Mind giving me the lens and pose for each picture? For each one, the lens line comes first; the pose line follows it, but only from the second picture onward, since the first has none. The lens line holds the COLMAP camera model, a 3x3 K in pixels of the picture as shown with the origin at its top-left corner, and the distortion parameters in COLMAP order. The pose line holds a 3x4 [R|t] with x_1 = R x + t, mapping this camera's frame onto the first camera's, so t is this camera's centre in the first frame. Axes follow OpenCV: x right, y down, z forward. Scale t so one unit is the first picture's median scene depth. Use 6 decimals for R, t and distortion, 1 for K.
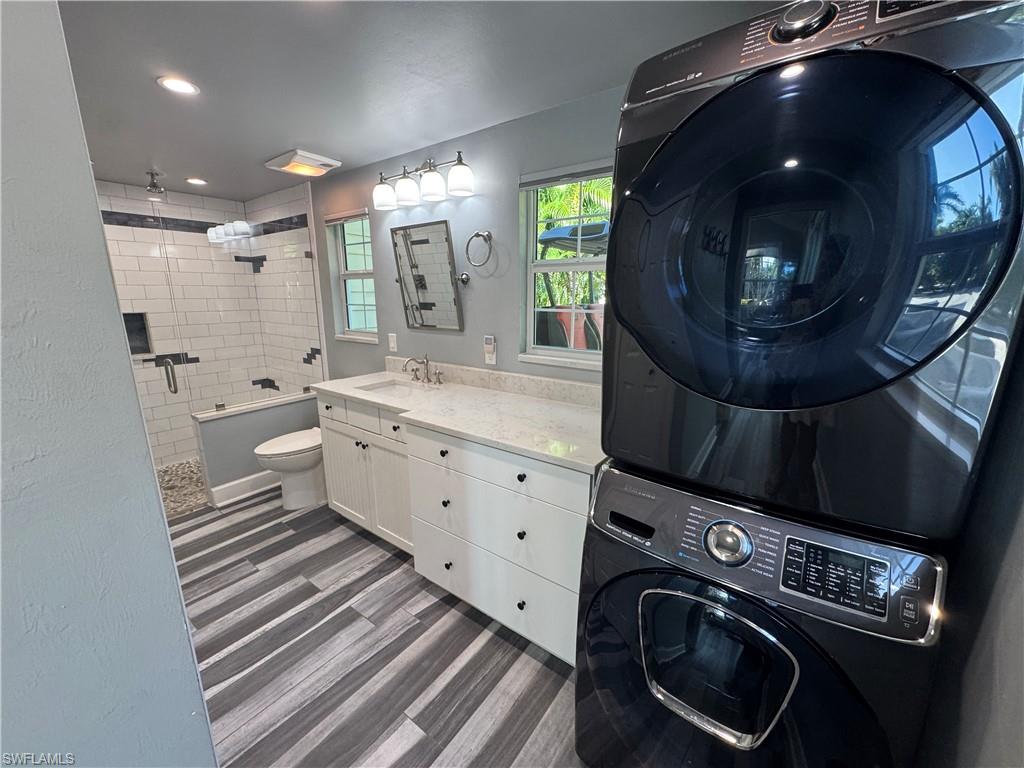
lens RADIAL K [[406.4, 0, 509.3], [0, 406.4, 384.5], [0, 0, 1]] dist [-0.001703, -0.000213]
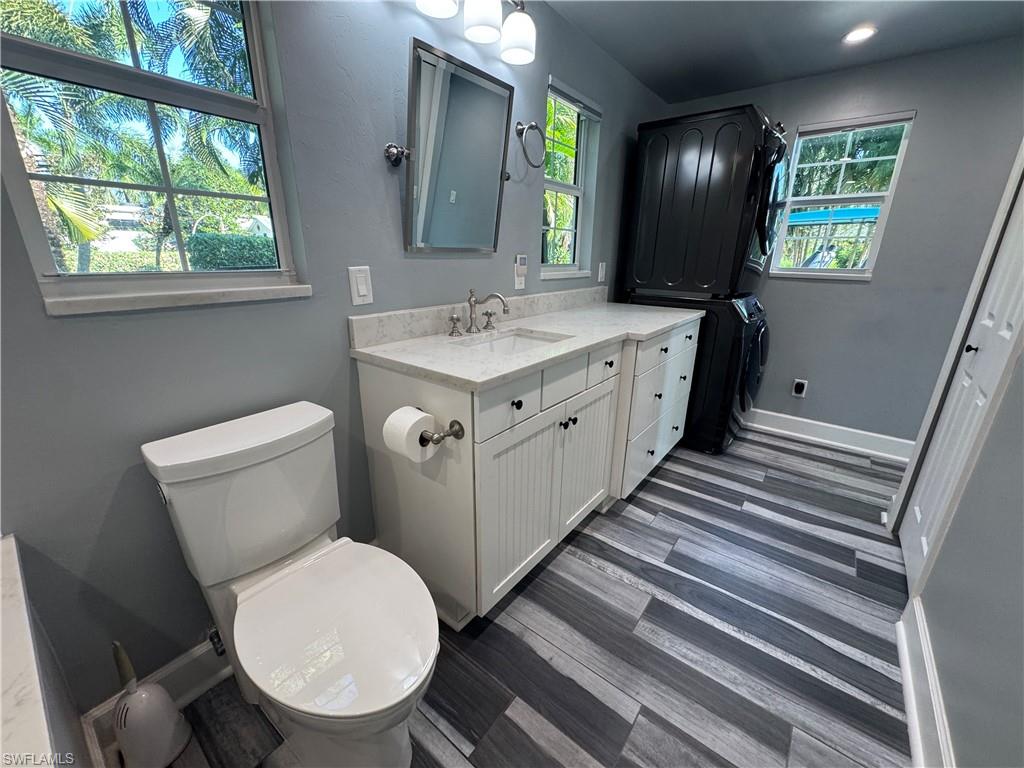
lens RADIAL K [[406.4, 0, 510.2], [0, 406.4, 386.0], [0, 0, 1]] dist [-0.001703, -0.000213]
pose [[0.035377, -0.309507, 0.950239, -1.070147], [0.211001, 0.931713, 0.295617, -0.134849], [-0.976845, 0.190044, 0.098267, 1.112849]]
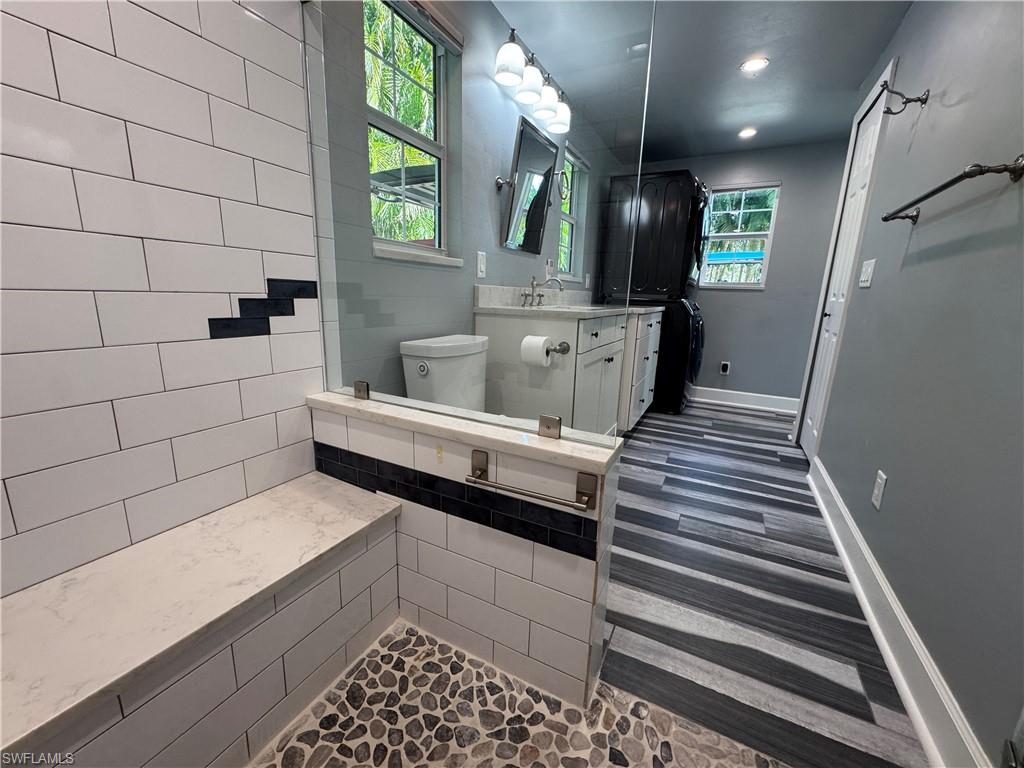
lens RADIAL K [[406.4, 0, 510.0], [0, 406.4, 386.8], [0, 0, 1]] dist [-0.001703, -0.000213]
pose [[-0.149294, -0.223577, 0.963185, -1.436507], [0.189716, 0.949527, 0.249813, -0.094100], [-0.970422, 0.220028, -0.099343, 1.482923]]
